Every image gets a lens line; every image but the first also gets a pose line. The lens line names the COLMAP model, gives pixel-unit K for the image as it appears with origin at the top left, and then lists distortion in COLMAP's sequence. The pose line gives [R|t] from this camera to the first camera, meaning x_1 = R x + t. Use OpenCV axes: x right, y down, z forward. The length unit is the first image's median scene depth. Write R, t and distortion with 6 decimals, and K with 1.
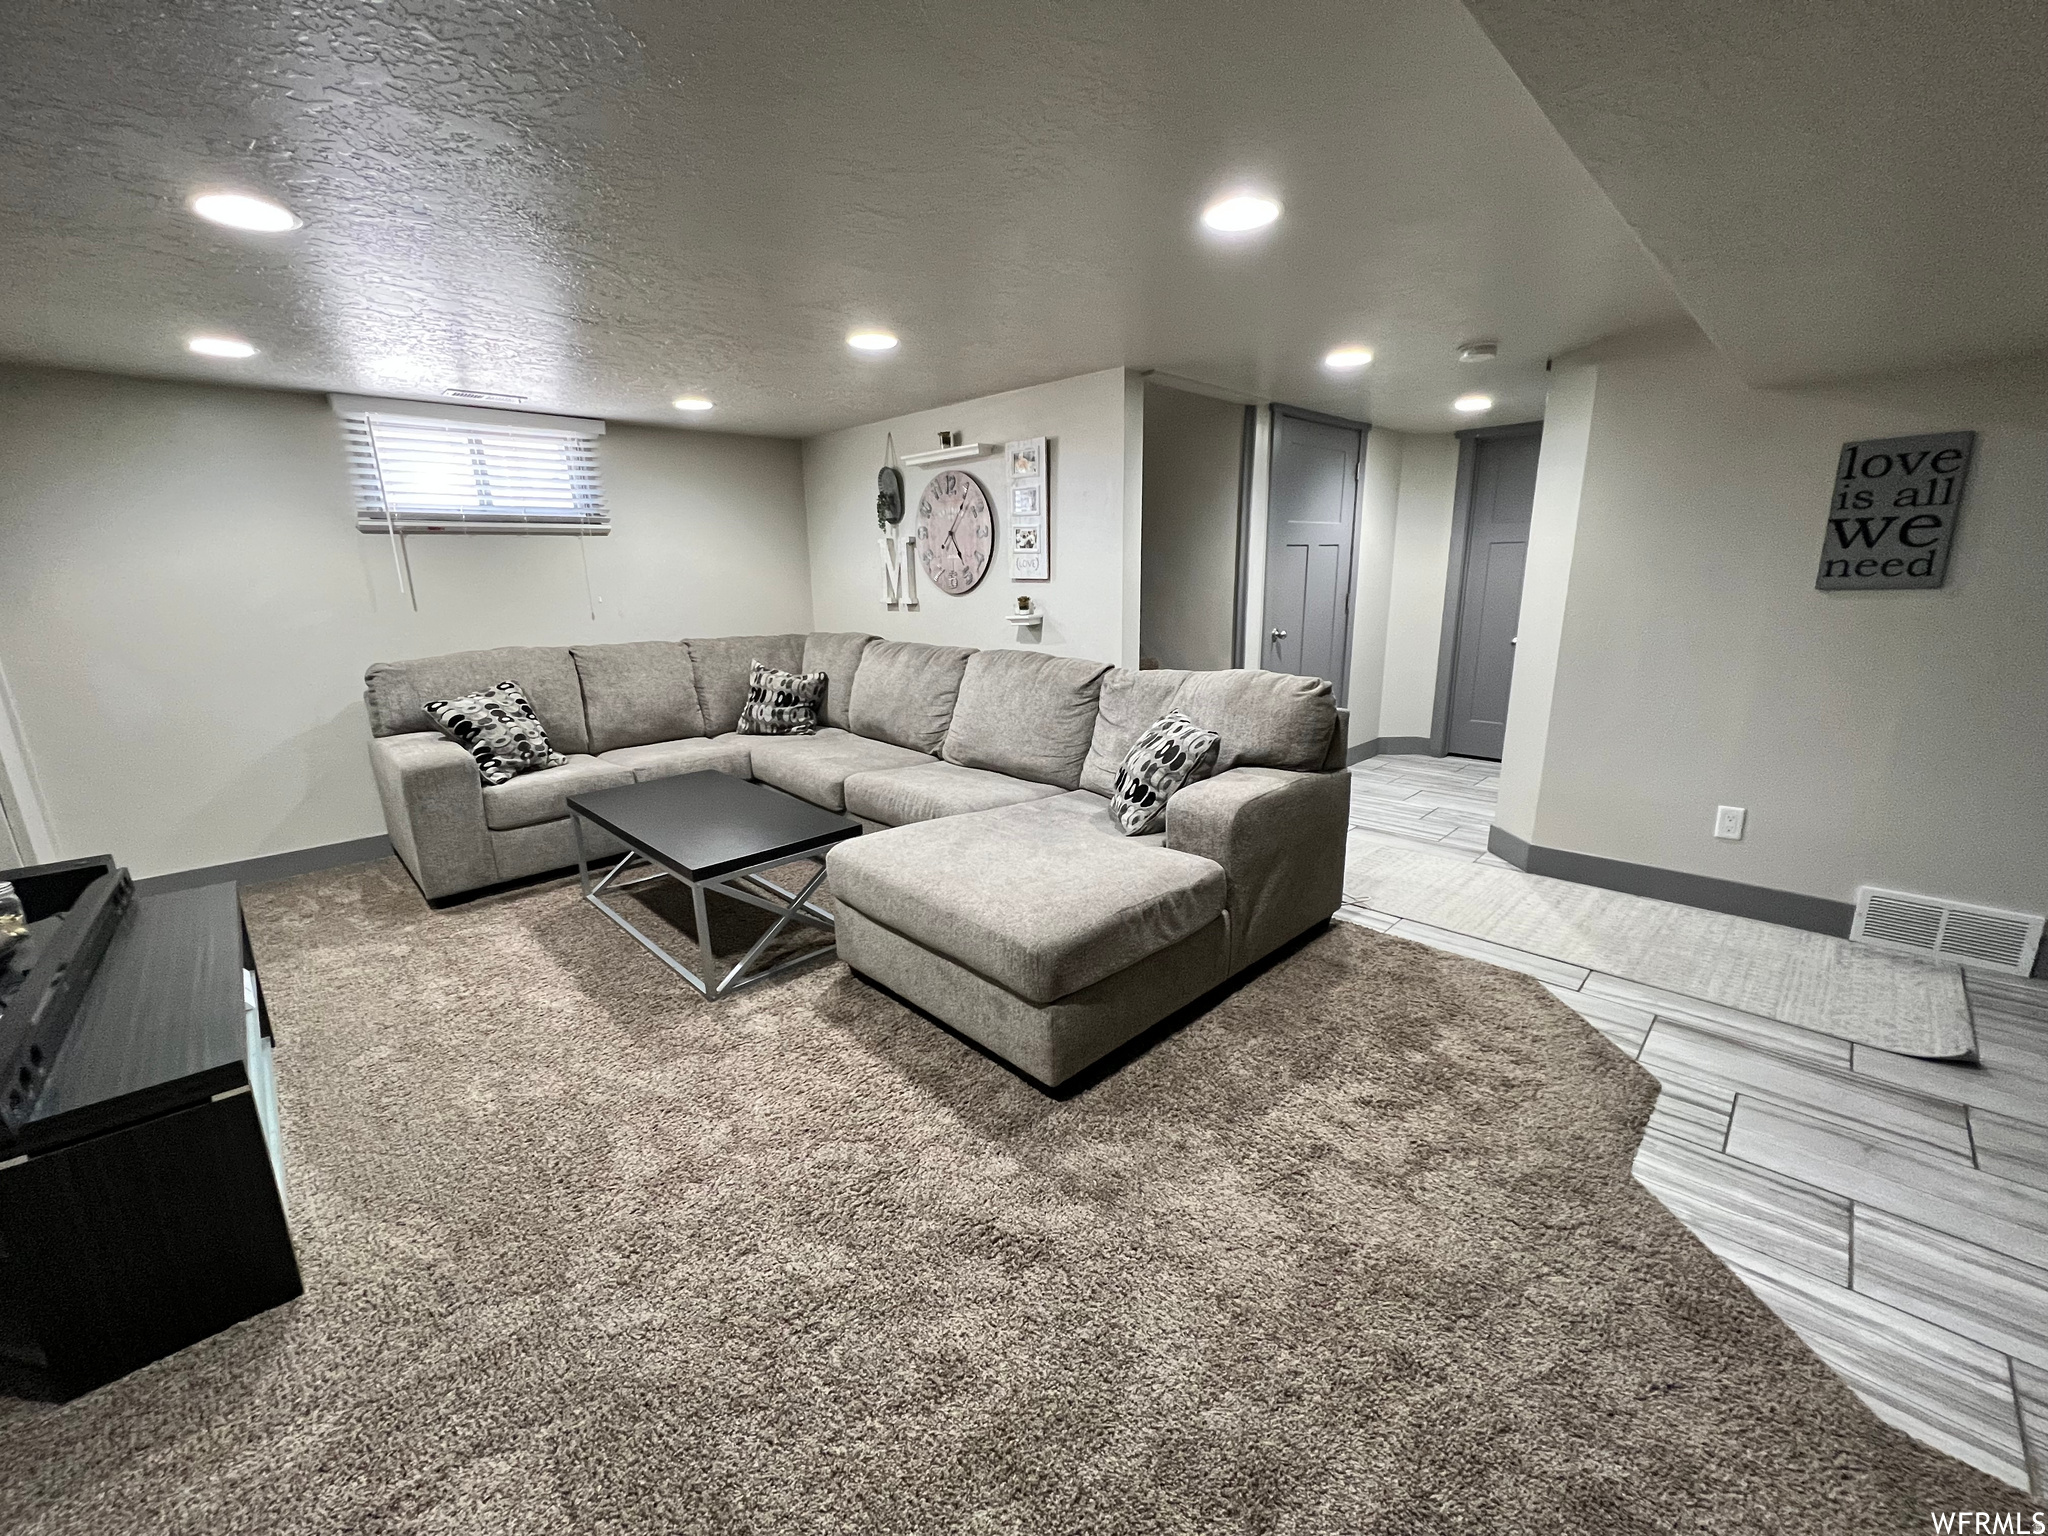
lens RADIAL K [[822.4, 0, 1024.0], [0, 822.4, 768.0], [0, 0, 1]] dist [-0.000550, -0.000036]
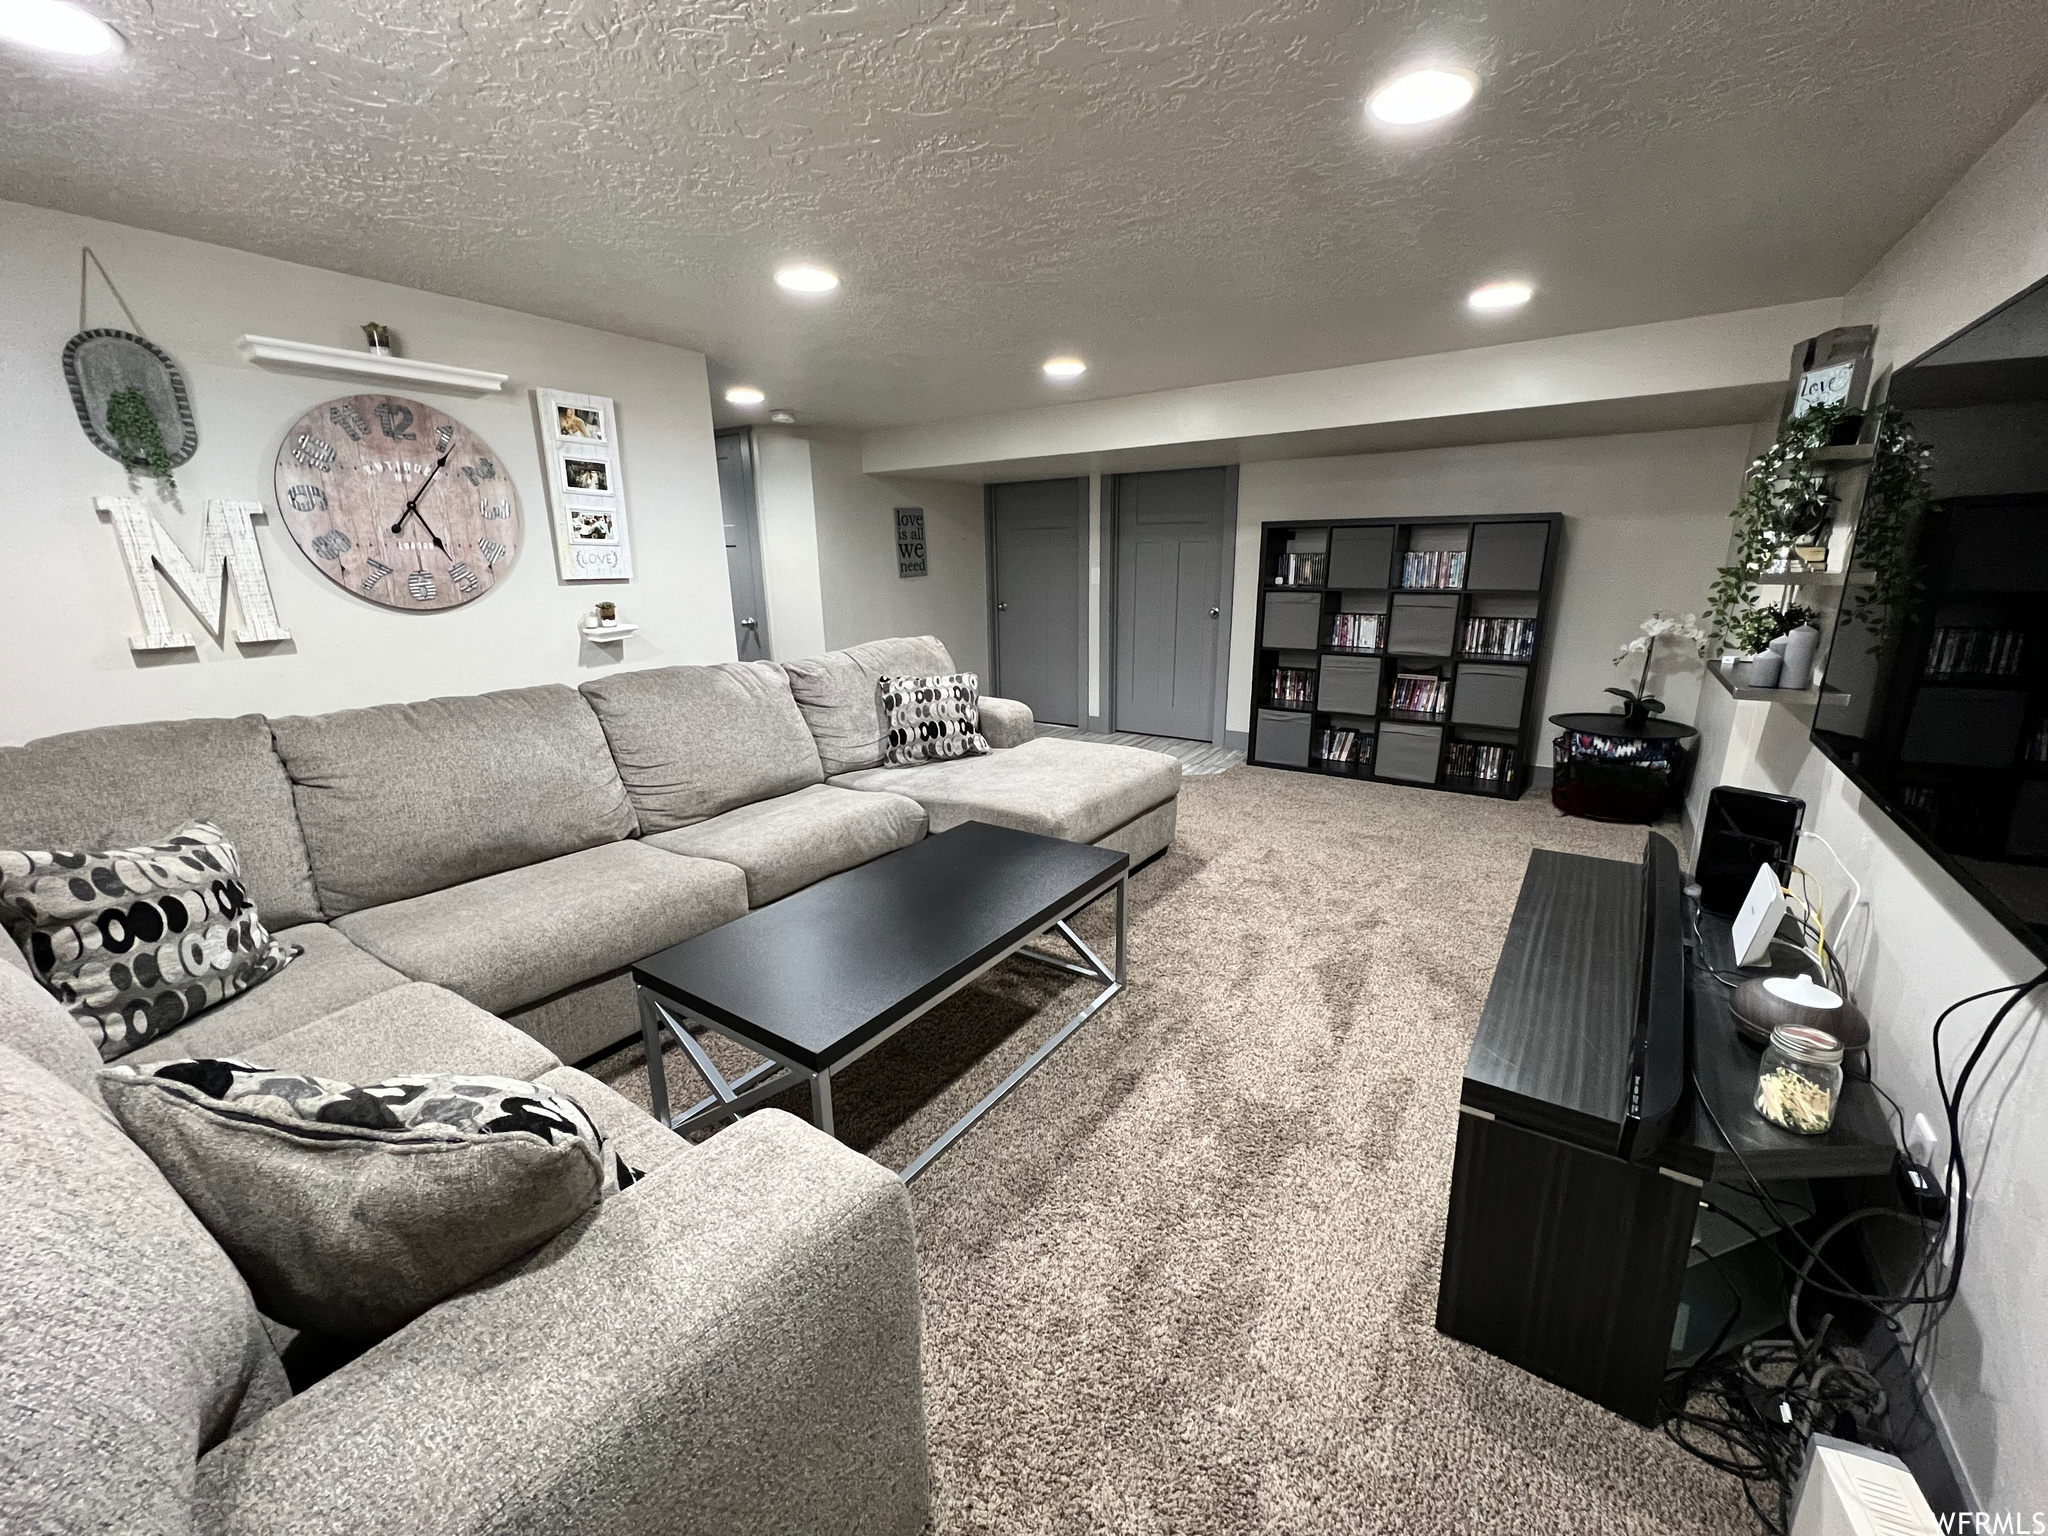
lens RADIAL K [[809.0, 0, 1024.0], [0, 809.0, 768.0], [0, 0, 1]] dist [-0.000934, -0.000289]
pose [[-0.190056, -0.226574, 0.955271, -0.817240], [0.252375, 0.929033, 0.270562, -0.170926], [-0.948781, 0.292509, -0.119386, 0.767050]]
